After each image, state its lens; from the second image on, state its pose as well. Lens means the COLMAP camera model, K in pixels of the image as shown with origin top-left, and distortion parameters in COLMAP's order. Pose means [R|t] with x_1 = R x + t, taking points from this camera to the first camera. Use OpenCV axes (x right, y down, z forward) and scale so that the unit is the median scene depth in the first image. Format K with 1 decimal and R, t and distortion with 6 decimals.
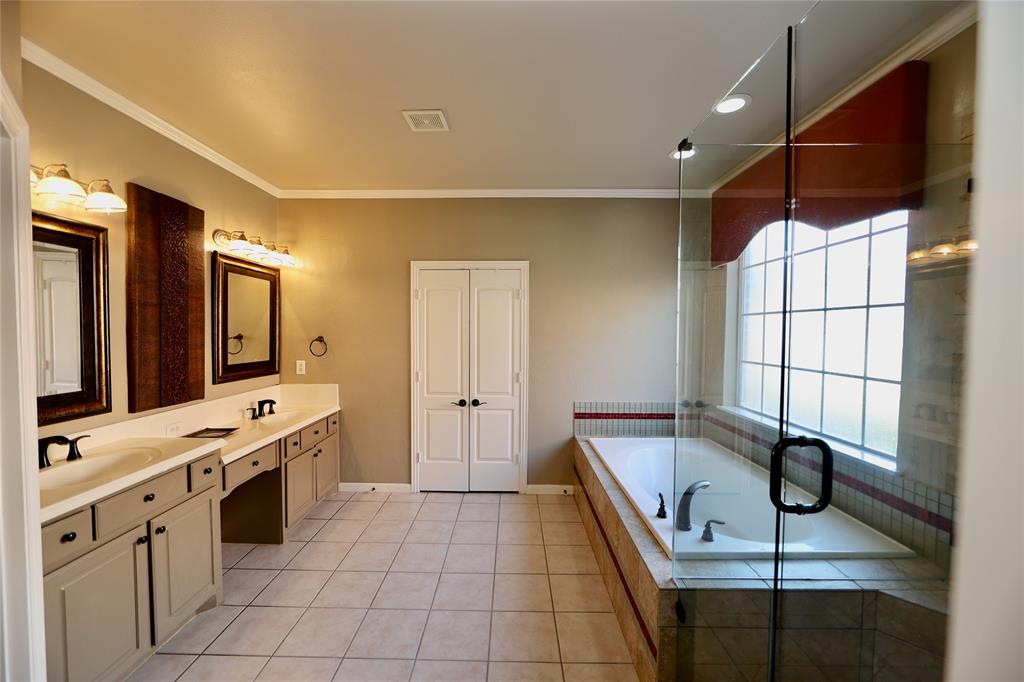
lens RADIAL K [[408.2, 0, 508.4], [0, 408.2, 340.4], [0, 0, 1]] dist [-0.004125, 0.000452]
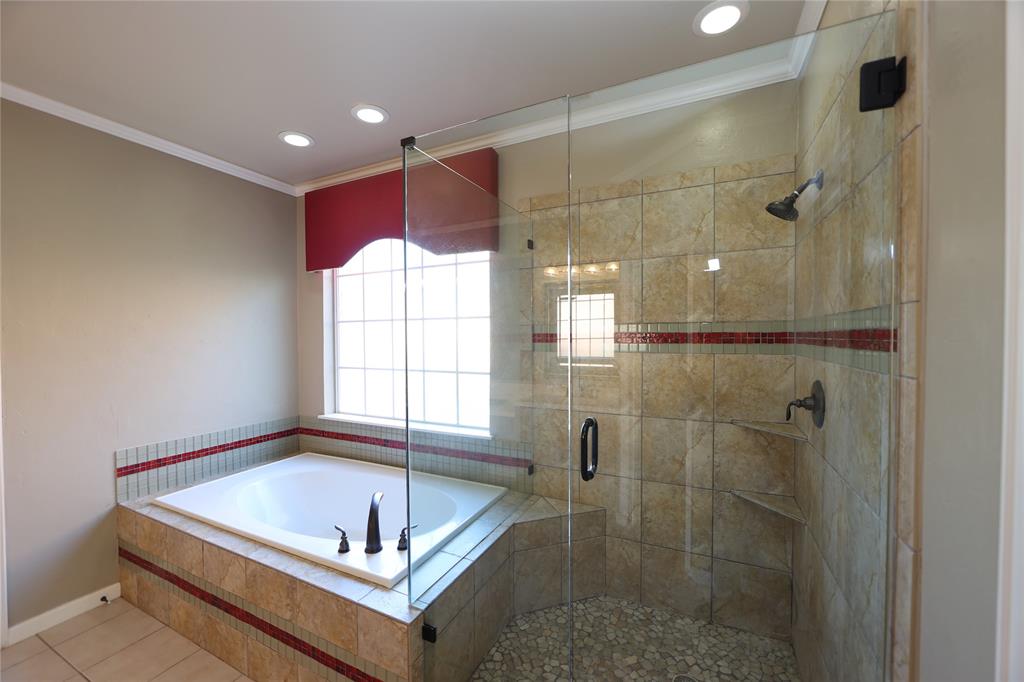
lens RADIAL K [[408.2, 0, 508.6], [0, 408.2, 340.2], [0, 0, 1]] dist [-0.004125, 0.000452]
pose [[0.434936, -0.018087, 0.900280, -0.215621], [0.031127, 0.999503, 0.005043, -0.011521], [-0.899923, 0.025829, 0.435282, 0.249927]]
